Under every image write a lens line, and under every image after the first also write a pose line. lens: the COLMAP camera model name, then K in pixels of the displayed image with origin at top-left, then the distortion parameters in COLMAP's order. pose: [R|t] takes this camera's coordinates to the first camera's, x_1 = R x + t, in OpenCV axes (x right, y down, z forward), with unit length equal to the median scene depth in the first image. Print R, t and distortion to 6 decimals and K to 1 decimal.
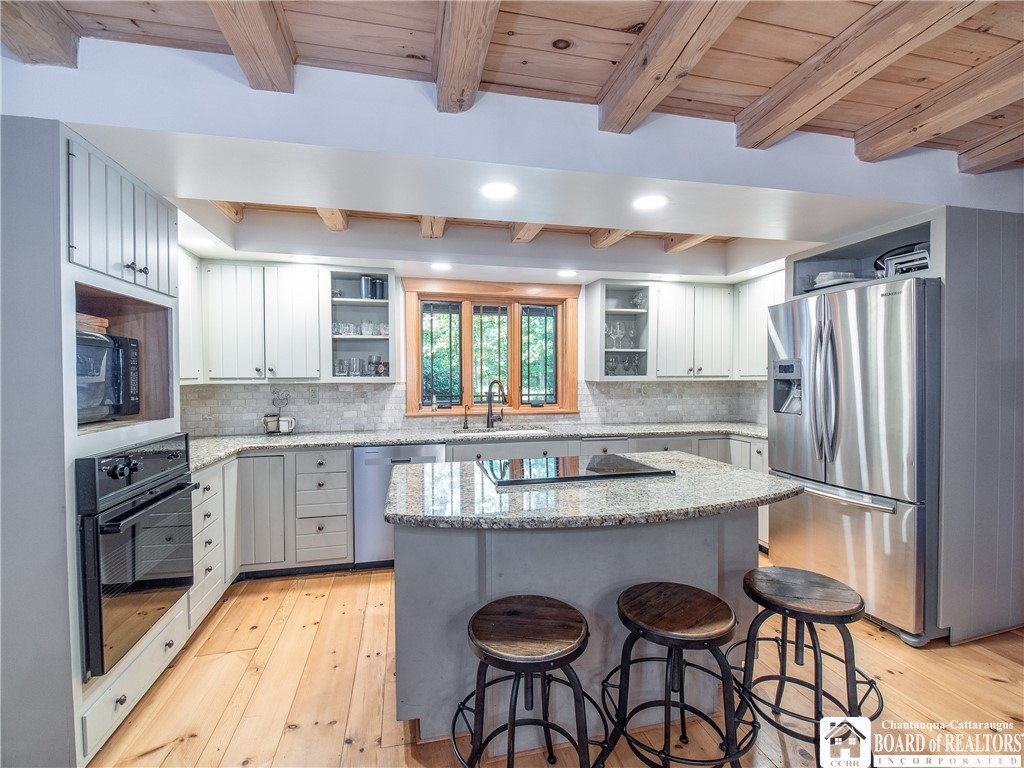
lens RADIAL K [[470.1, 0, 511.8], [0, 470.1, 378.9], [0, 0, 1]] dist [-0.001141, -0.000977]
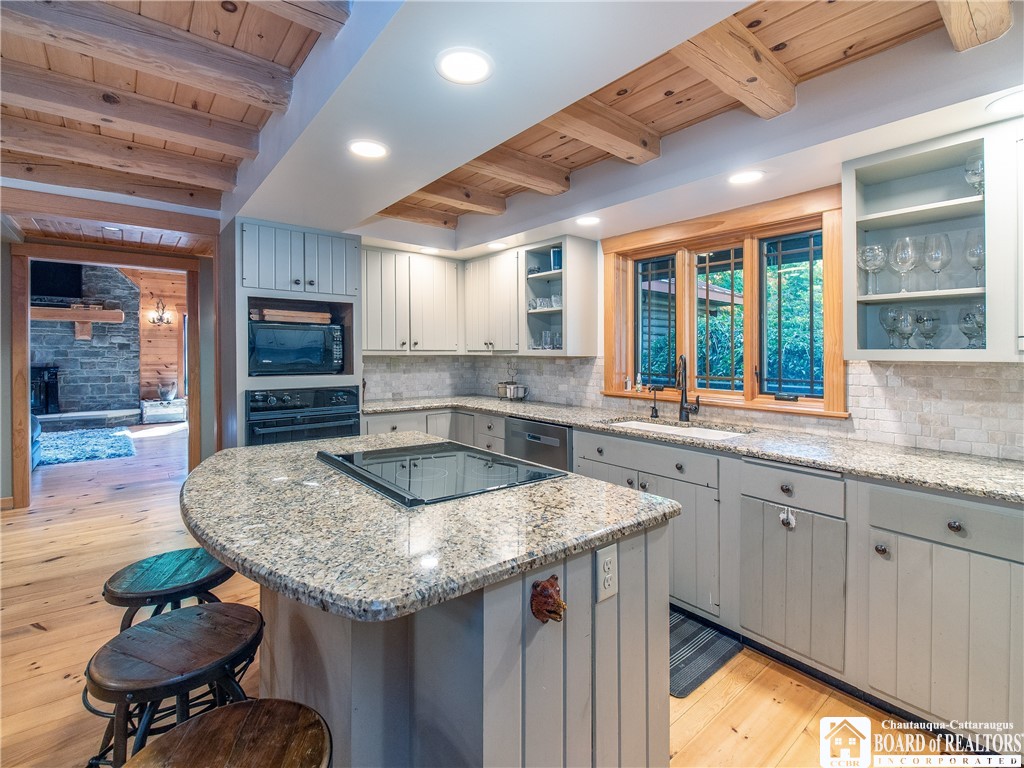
lens RADIAL K [[483.0, 0, 510.0], [0, 483.0, 354.4], [0, 0, 1]] dist [-0.001034, -0.000726]
pose [[0.434819, 0.010645, -0.900455, 0.512021], [-0.012426, 0.999906, 0.005820, 0.000070], [0.900432, 0.008659, 0.434910, 0.434493]]
